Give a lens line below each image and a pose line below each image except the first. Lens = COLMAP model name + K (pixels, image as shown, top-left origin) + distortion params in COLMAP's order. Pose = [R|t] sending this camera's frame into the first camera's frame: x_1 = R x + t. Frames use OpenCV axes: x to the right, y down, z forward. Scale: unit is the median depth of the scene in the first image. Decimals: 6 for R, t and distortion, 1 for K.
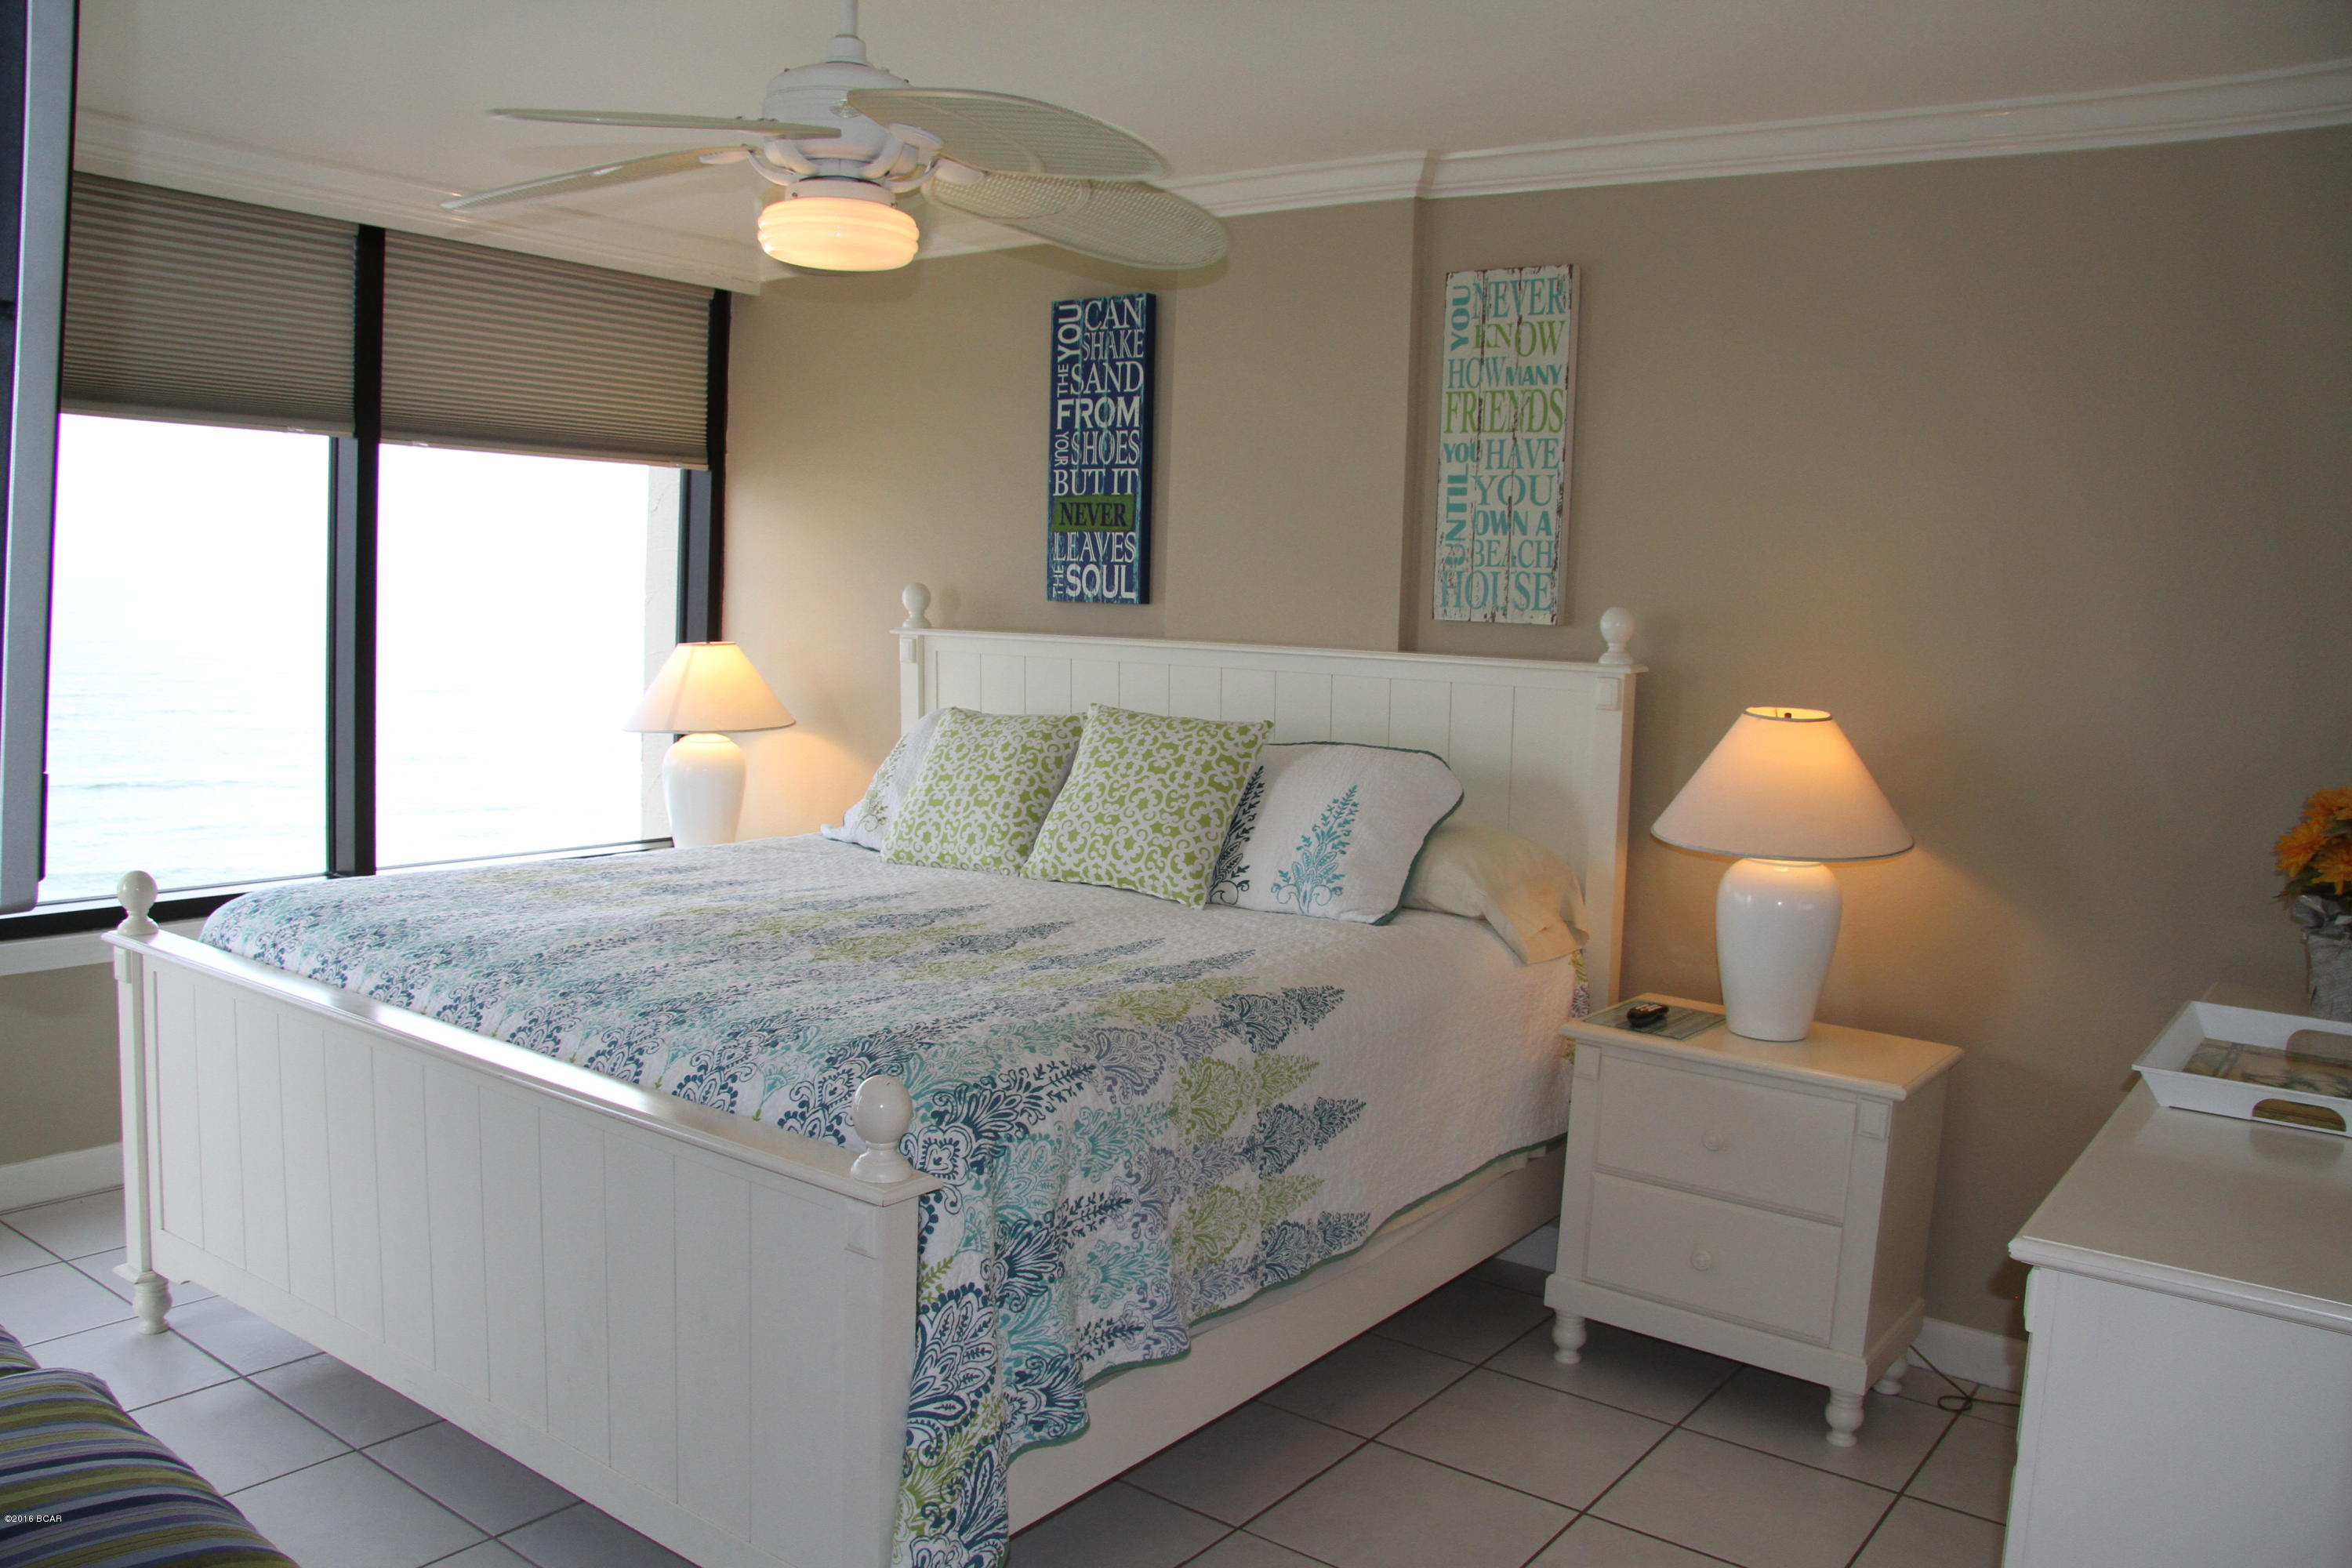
lens RADIAL K [[1810.0, 0, 1137.3], [0, 1810.0, 792.0], [0, 0, 1]] dist [-0.180241, 0.138134]
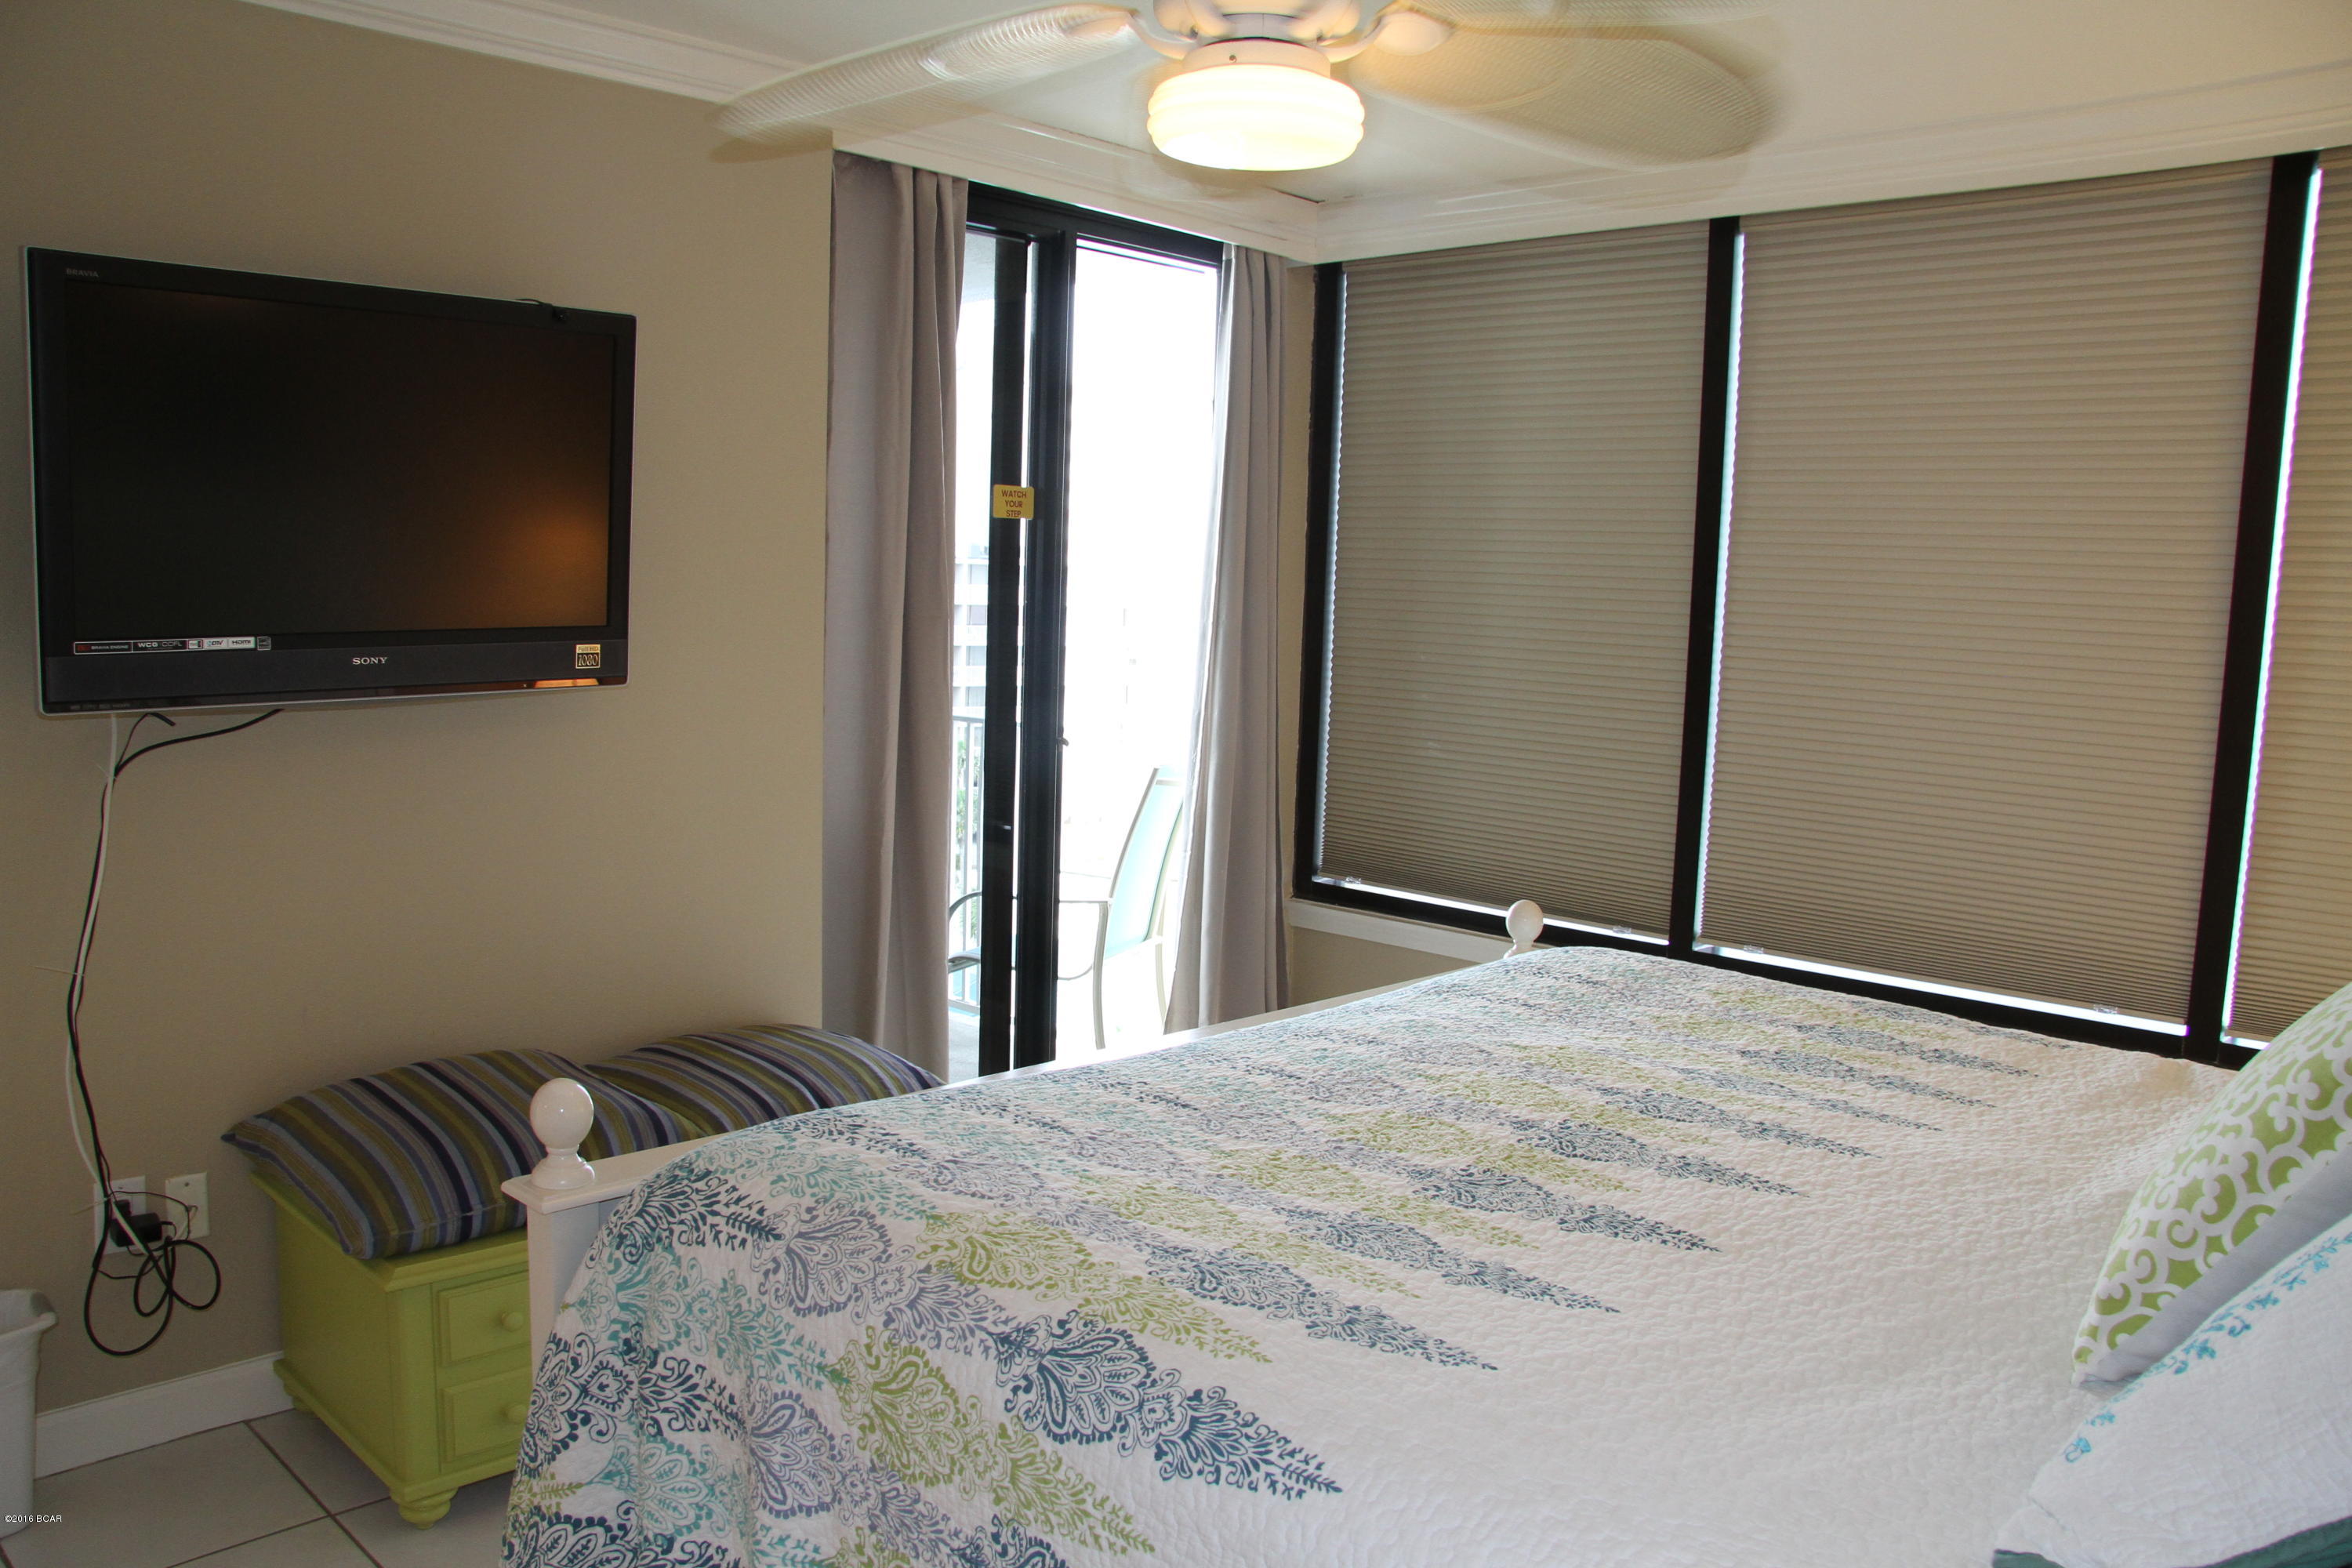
lens RADIAL K [[1837.5, 0, 1164.8], [0, 1837.5, 800.9], [0, 0, 1]] dist [-0.178029, 0.142425]
pose [[-0.121706, 0.077343, -0.989548, 0.445927], [-0.142673, 0.985243, 0.094554, -0.074814], [0.982259, 0.152690, -0.108875, 0.812803]]
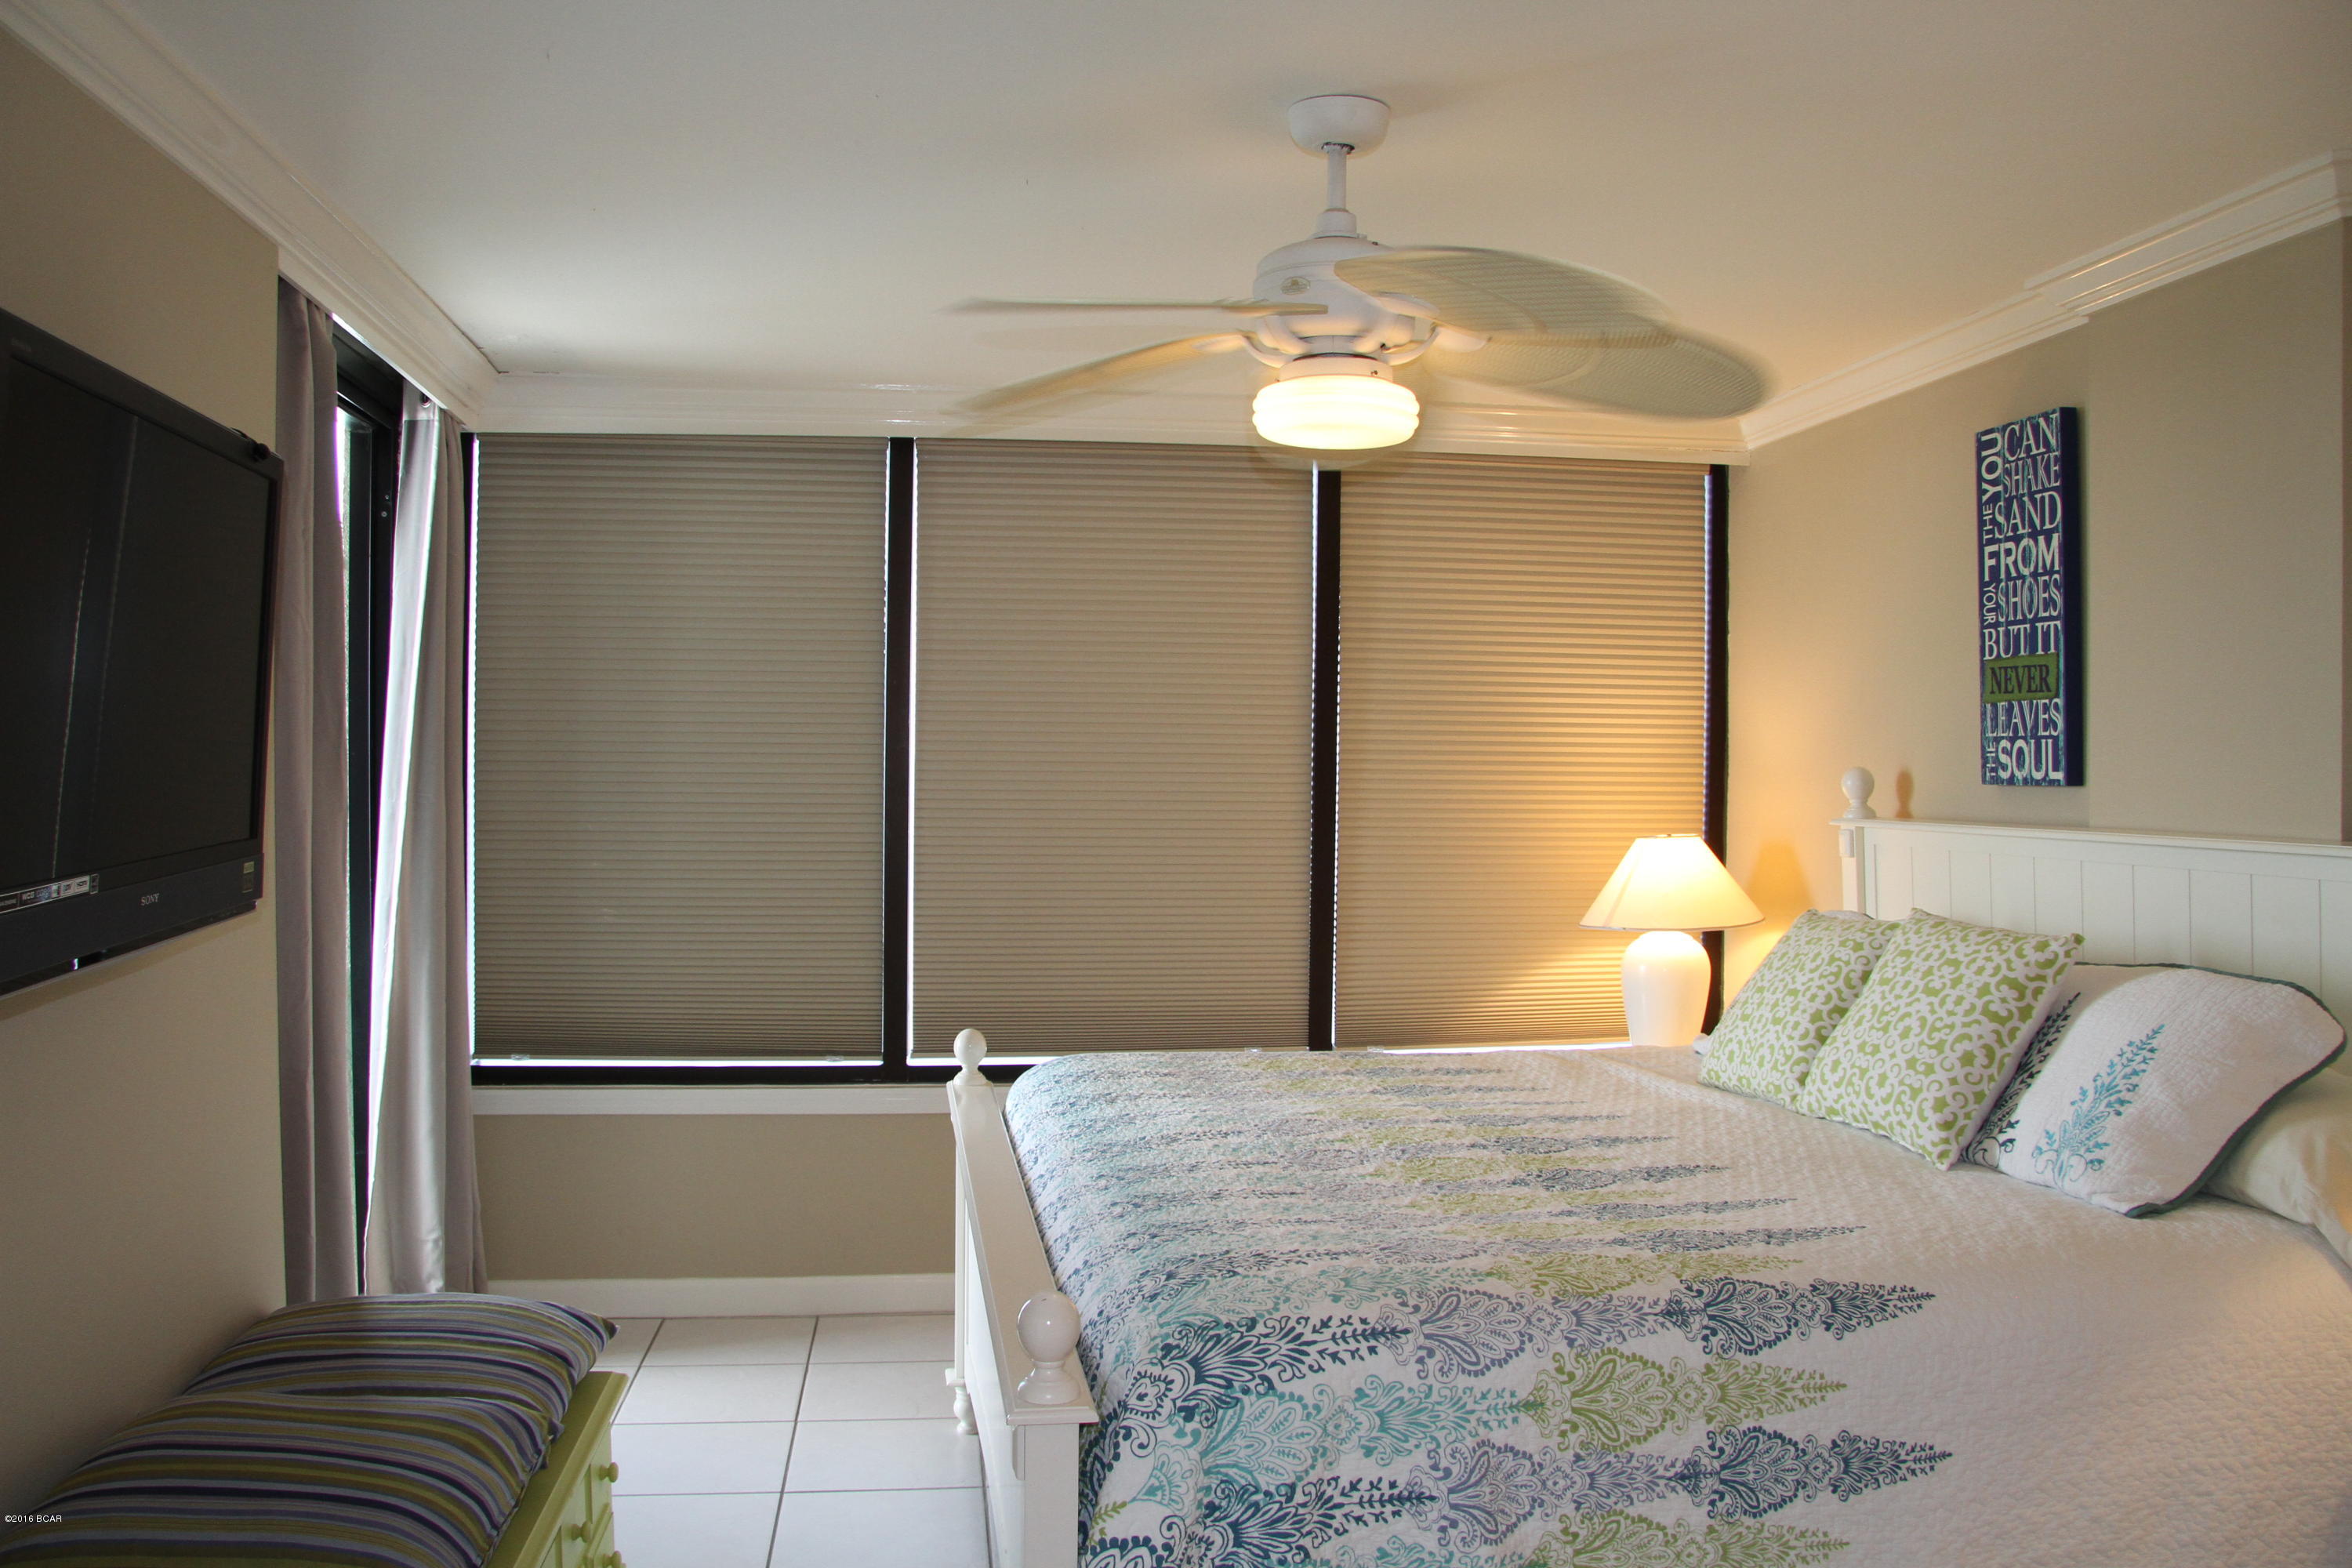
lens RADIAL K [[1822.9, 0, 1168.4], [0, 1822.9, 790.7], [0, 0, 1]] dist [-0.177760, 0.136862]
pose [[0.711780, -0.020477, -0.702104, 0.335815], [-0.054154, 0.995000, -0.083920, -0.017301], [0.700312, 0.097754, 0.707112, 0.198114]]
